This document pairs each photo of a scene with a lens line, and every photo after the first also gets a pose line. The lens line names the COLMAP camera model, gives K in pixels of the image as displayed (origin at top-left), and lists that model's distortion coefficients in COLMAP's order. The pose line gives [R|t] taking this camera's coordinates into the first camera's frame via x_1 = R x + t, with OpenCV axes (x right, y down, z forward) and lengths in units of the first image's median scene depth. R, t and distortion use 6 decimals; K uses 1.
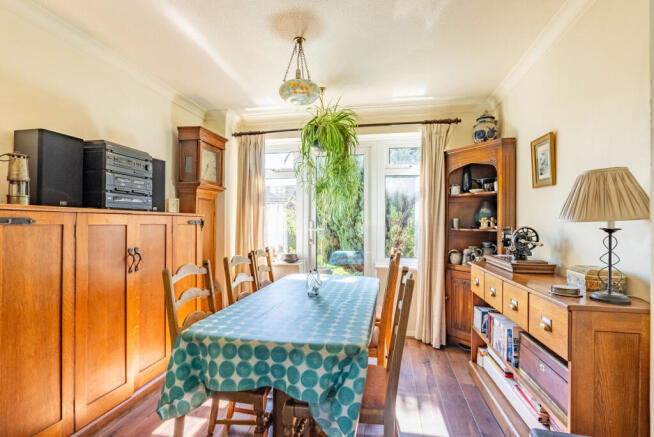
lens RADIAL K [[320.5, 0, 327.1], [0, 320.5, 220.0], [0, 0, 1]] dist [-0.001775, -0.000099]
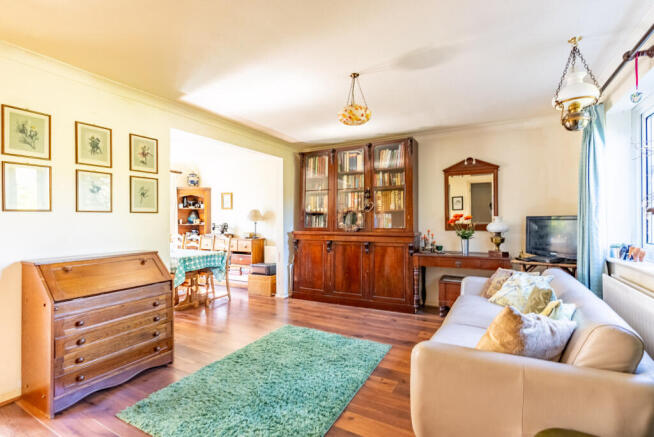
lens RADIAL K [[299.1, 0, 328.5], [0, 299.1, 218.7], [0, 0, 1]] dist [0.000058, 0.000000]
pose [[0.333201, -0.003869, 0.942848, -1.169647], [0.000198, 0.999992, 0.004033, -0.018970], [-0.942856, -0.001157, 0.333199, -0.590495]]
